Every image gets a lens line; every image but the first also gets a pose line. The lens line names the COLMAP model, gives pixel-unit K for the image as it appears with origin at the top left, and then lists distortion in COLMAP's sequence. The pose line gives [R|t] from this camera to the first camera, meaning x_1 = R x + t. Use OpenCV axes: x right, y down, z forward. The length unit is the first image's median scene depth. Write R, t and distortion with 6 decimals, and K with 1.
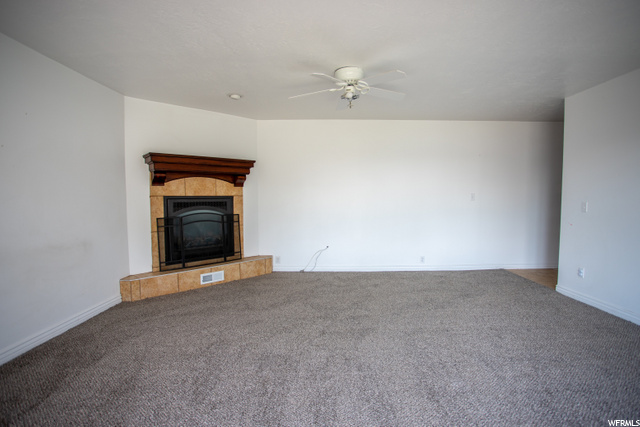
lens RADIAL K [[333.6, 0, 320.8], [0, 333.6, 196.4], [0, 0, 1]] dist [-0.061305, 0.000242]
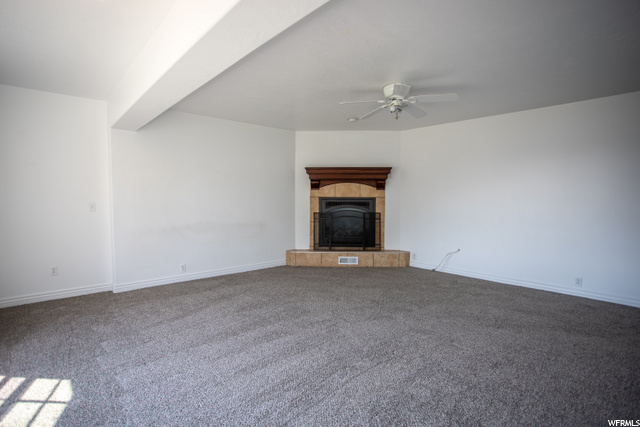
lens RADIAL K [[333.6, 0, 320.8], [0, 333.6, 196.4], [0, 0, 1]] dist [-0.061305, 0.000242]
pose [[0.669239, 0.009158, -0.742991, 0.546512], [-0.010705, 0.999939, 0.002683, -0.007168], [0.742970, 0.006159, 0.669296, 0.046871]]
